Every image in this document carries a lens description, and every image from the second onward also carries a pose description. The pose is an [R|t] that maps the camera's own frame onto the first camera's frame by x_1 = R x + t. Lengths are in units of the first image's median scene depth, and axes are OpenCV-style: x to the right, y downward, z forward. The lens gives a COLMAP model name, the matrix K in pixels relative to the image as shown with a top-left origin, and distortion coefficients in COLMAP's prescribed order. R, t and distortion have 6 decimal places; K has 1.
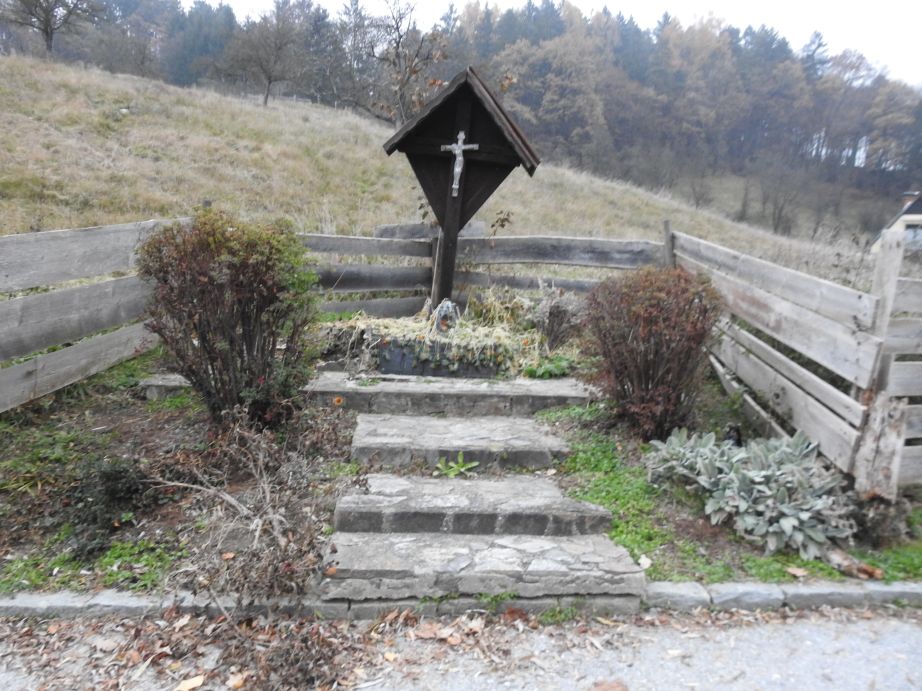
lens RADIAL K [[644.9, 0, 467.9], [0, 644.9, 321.8], [0, 0, 1]] dist [0.001708, -0.014054]
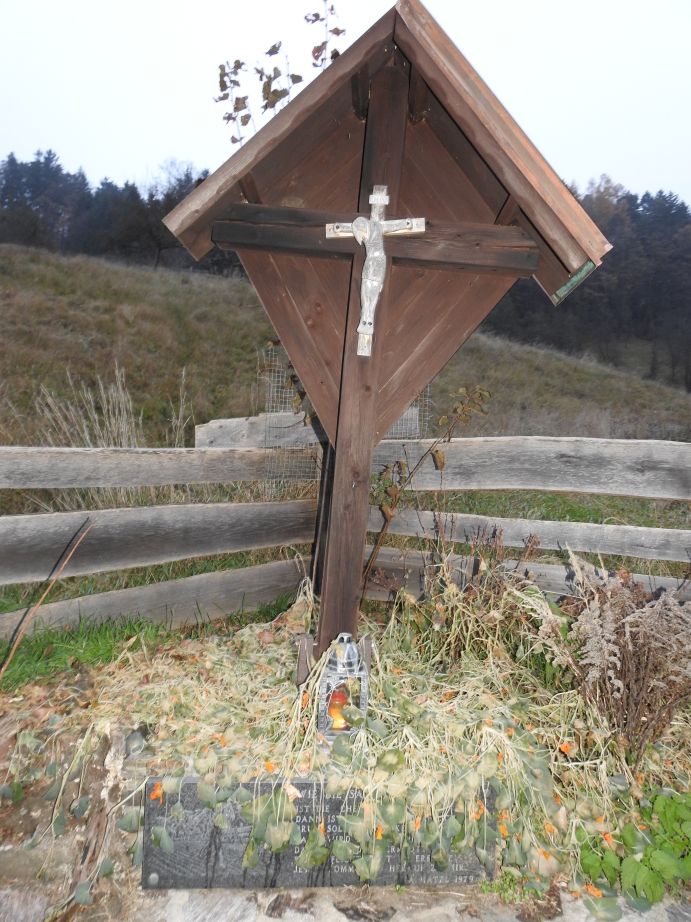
lens RADIAL K [[644.9, 0, 345.1], [0, 644.9, 459.6], [0, 0, 1]] dist [0.001708, -0.014054]
pose [[0.999121, -0.012975, -0.039858, -0.016144], [0.011051, 0.998781, -0.048111, -0.107062], [0.040433, 0.047628, 0.998046, 0.581924]]
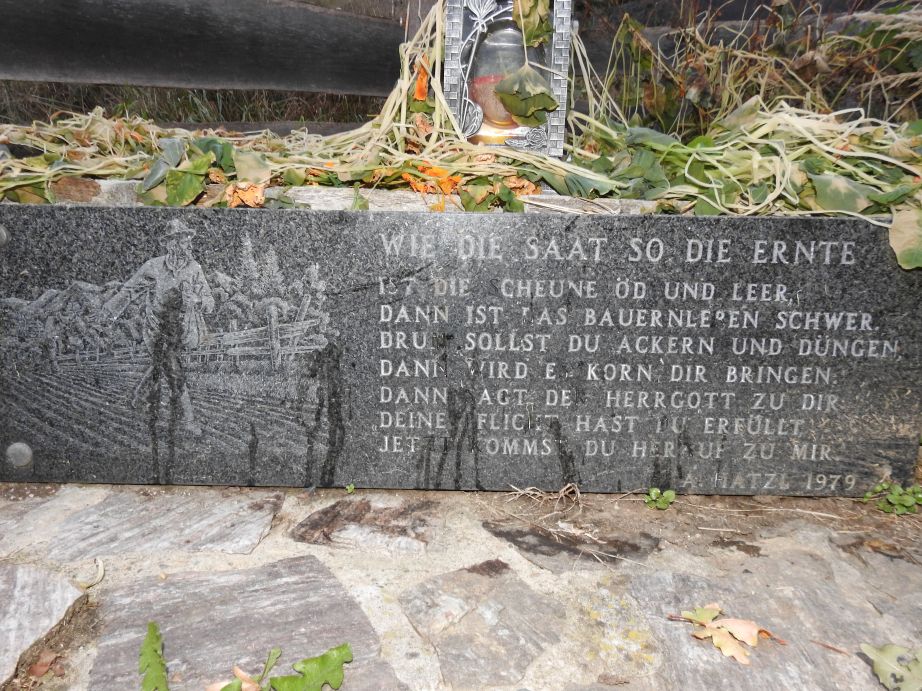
lens RADIAL K [[644.9, 0, 462.0], [0, 644.9, 346.5], [0, 0, 1]] dist [0.001708, -0.014054]
pose [[0.991920, -0.011514, -0.126345, -0.024834], [0.028415, 0.990736, 0.132793, 0.031689], [0.123645, -0.135310, 0.983058, 0.773544]]
